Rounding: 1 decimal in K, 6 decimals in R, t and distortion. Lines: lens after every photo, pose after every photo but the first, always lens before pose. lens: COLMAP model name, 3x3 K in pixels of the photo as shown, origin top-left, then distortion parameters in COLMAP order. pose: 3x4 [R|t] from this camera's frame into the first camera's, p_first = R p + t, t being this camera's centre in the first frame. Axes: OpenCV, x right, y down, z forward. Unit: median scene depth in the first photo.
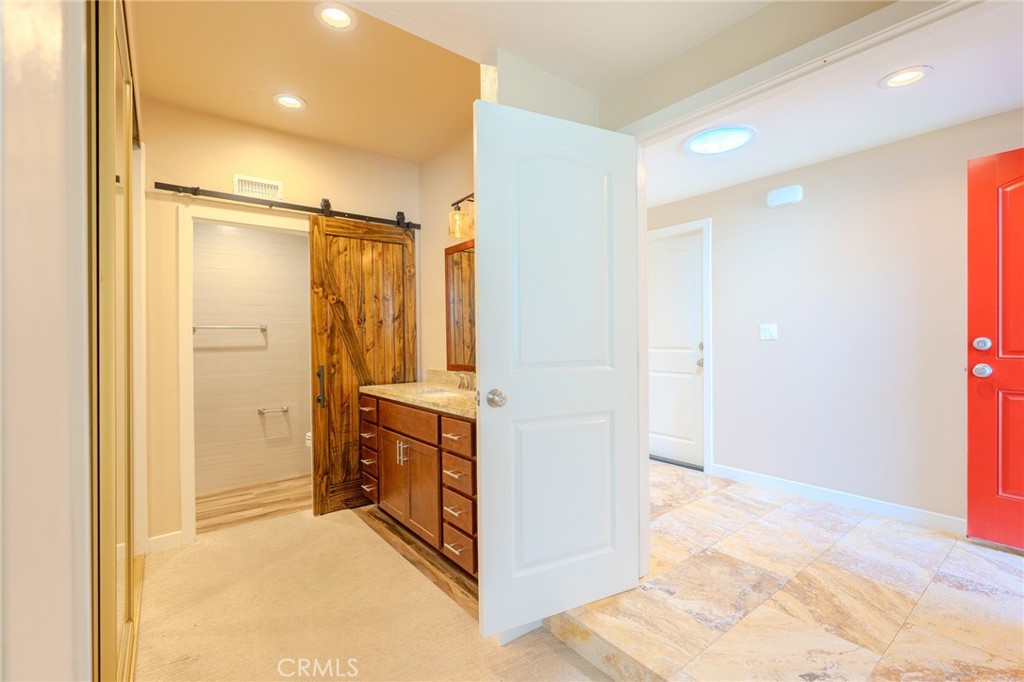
lens RADIAL K [[454.0, 0, 512.6], [0, 454.0, 337.7], [0, 0, 1]] dist [-0.006017, 0.002143]
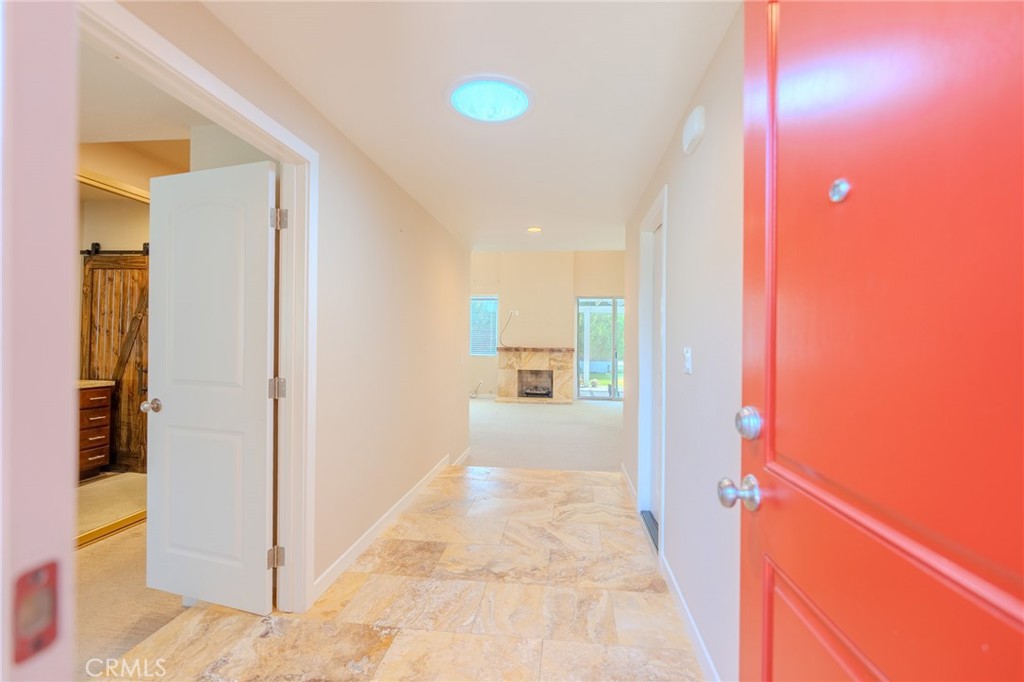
lens RADIAL K [[454.0, 0, 512.3], [0, 454.0, 341.7], [0, 0, 1]] dist [-0.006017, 0.002143]
pose [[0.712106, 0.015651, -0.701898, 0.945537], [-0.014755, 0.999864, 0.007326, -0.041679], [0.701917, 0.005139, 0.712240, 0.477718]]
